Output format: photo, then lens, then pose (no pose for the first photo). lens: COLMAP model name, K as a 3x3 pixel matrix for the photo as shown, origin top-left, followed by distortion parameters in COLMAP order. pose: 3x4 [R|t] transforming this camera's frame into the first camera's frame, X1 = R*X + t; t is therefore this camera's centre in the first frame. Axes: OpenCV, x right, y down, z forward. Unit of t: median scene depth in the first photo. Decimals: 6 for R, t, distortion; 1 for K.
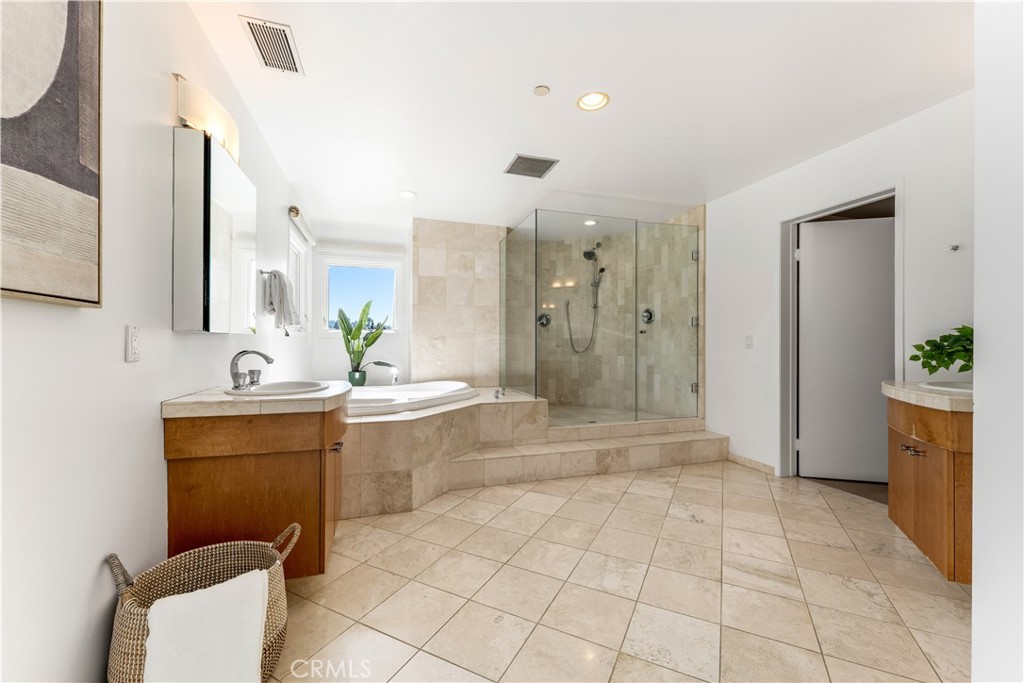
lens RADIAL K [[411.3, 0, 512.9], [0, 411.3, 340.3], [0, 0, 1]] dist [-0.001579, 0.000068]
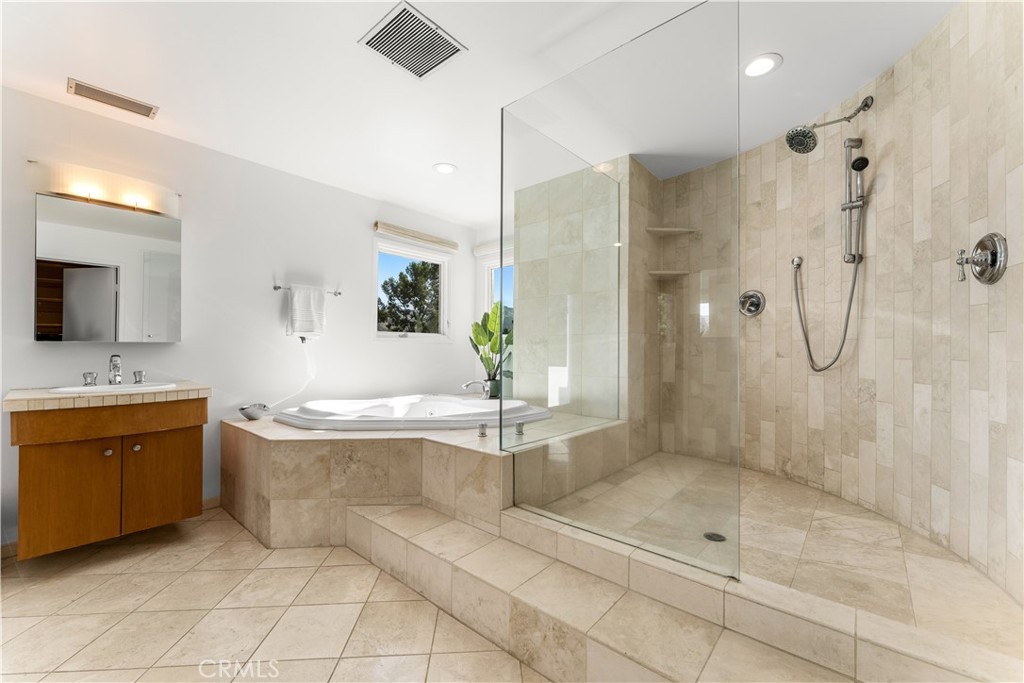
lens RADIAL K [[411.3, 0, 518.4], [0, 411.3, 343.9], [0, 0, 1]] dist [-0.001579, 0.000068]
pose [[0.516545, -0.012181, -0.856174, 0.573934], [0.006706, 0.999926, -0.010181, 0.006062], [0.856234, -0.000482, 0.516588, 0.775475]]
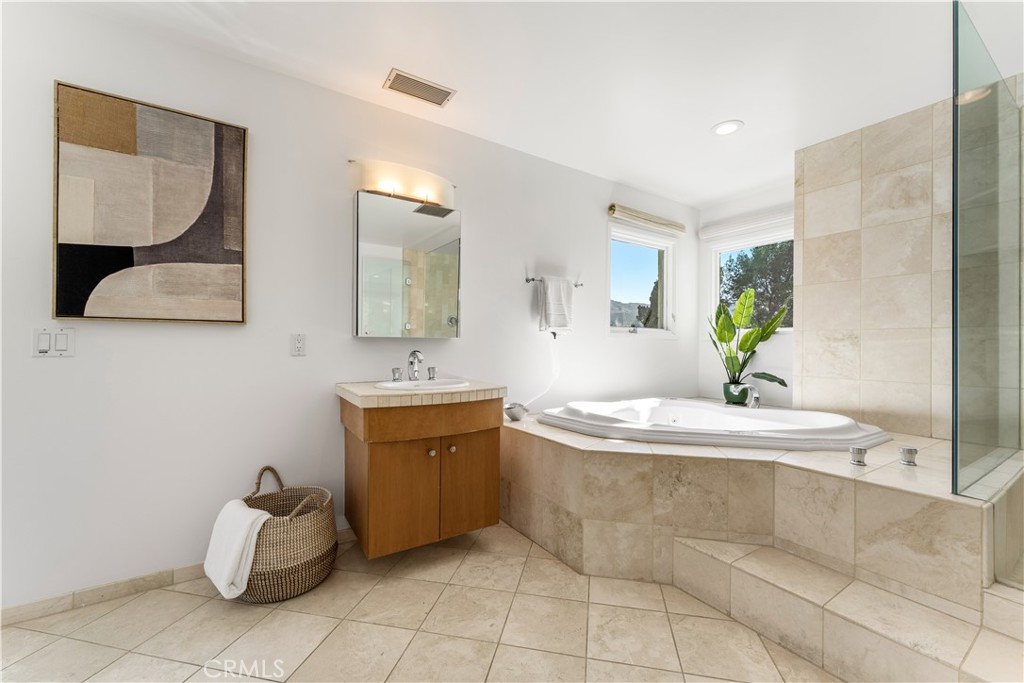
lens RADIAL K [[411.3, 0, 514.4], [0, 411.3, 341.3], [0, 0, 1]] dist [-0.001579, 0.000068]
pose [[0.262747, -0.009059, -0.964822, 0.335686], [0.000740, 0.999958, -0.009187, 0.004190], [0.964865, 0.001700, 0.262742, 0.533984]]
